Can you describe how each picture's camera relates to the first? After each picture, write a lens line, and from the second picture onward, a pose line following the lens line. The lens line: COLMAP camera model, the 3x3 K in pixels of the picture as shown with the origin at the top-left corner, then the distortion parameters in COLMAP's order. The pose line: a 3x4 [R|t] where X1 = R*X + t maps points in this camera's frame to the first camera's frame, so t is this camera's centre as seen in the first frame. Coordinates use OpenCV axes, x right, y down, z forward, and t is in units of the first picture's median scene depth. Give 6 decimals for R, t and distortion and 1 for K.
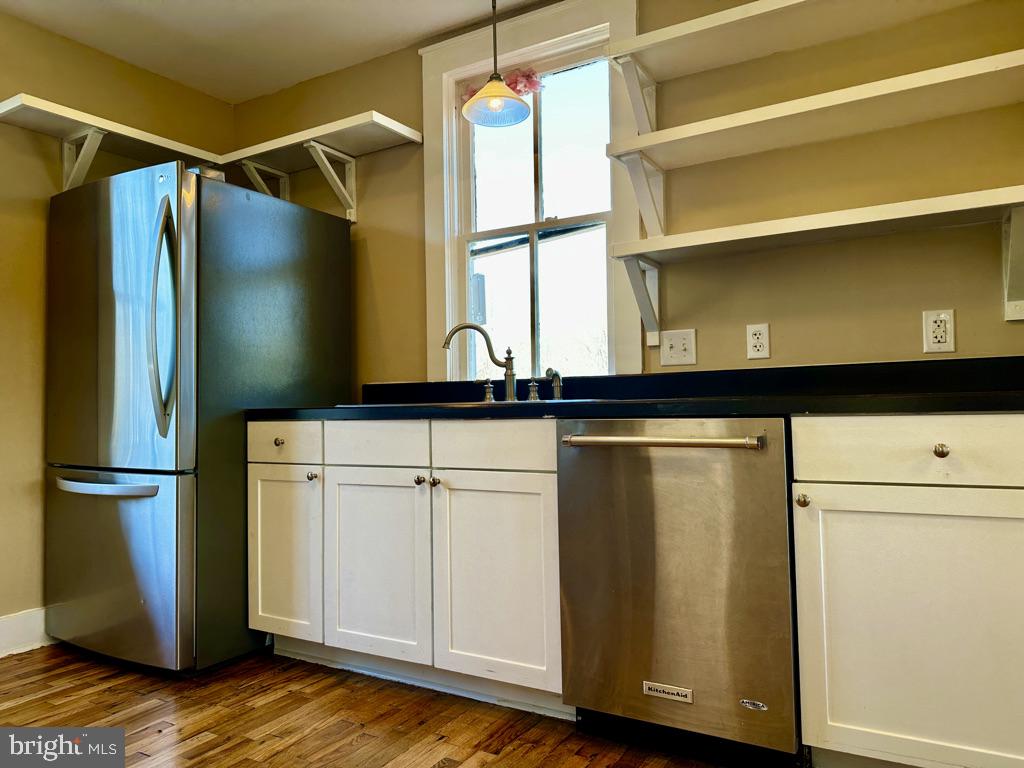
lens RADIAL K [[726.3, 0, 515.9], [0, 726.3, 381.2], [0, 0, 1]] dist [0.046175, -0.054331]
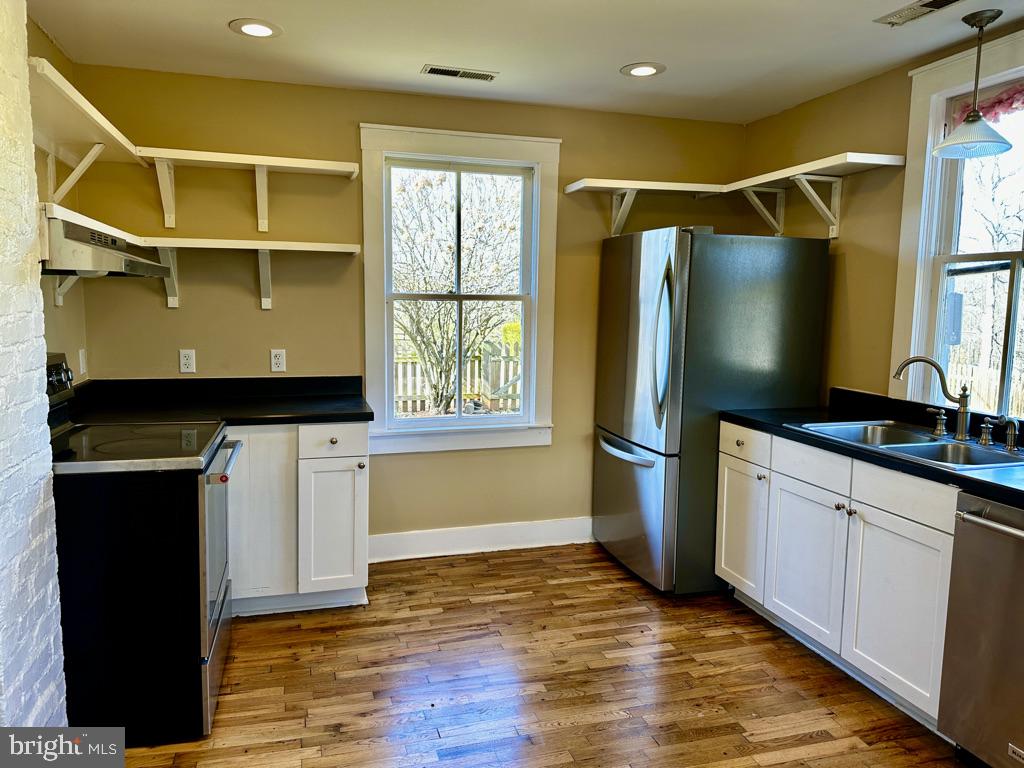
lens RADIAL K [[726.3, 0, 508.1], [0, 726.3, 384.5], [0, 0, 1]] dist [0.046175, -0.054331]
pose [[0.738608, 0.107597, -0.665493, 0.212566], [-0.006888, 0.988334, 0.152149, -0.209417], [0.674100, -0.107795, 0.730732, -0.190440]]
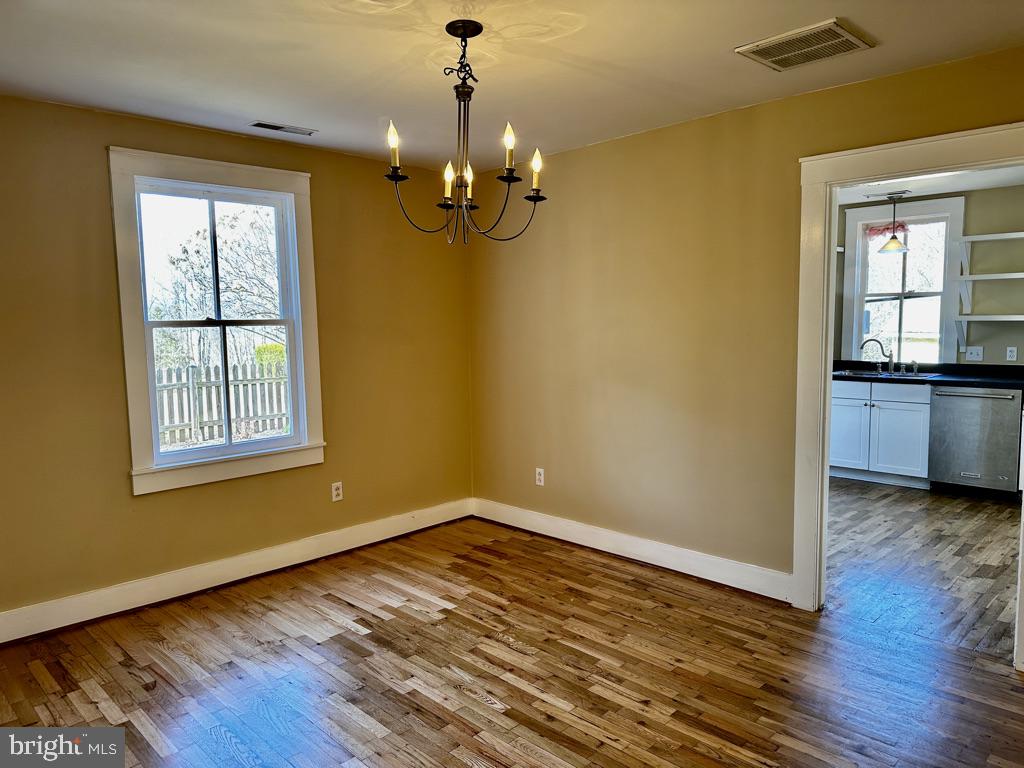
lens RADIAL K [[726.3, 0, 501.4], [0, 726.3, 377.7], [0, 0, 1]] dist [0.046175, -0.054331]
pose [[0.962730, 0.021801, -0.269586, -0.623854], [0.009927, 0.993226, 0.115771, -0.259503], [0.270284, -0.114132, 0.955992, -1.747012]]
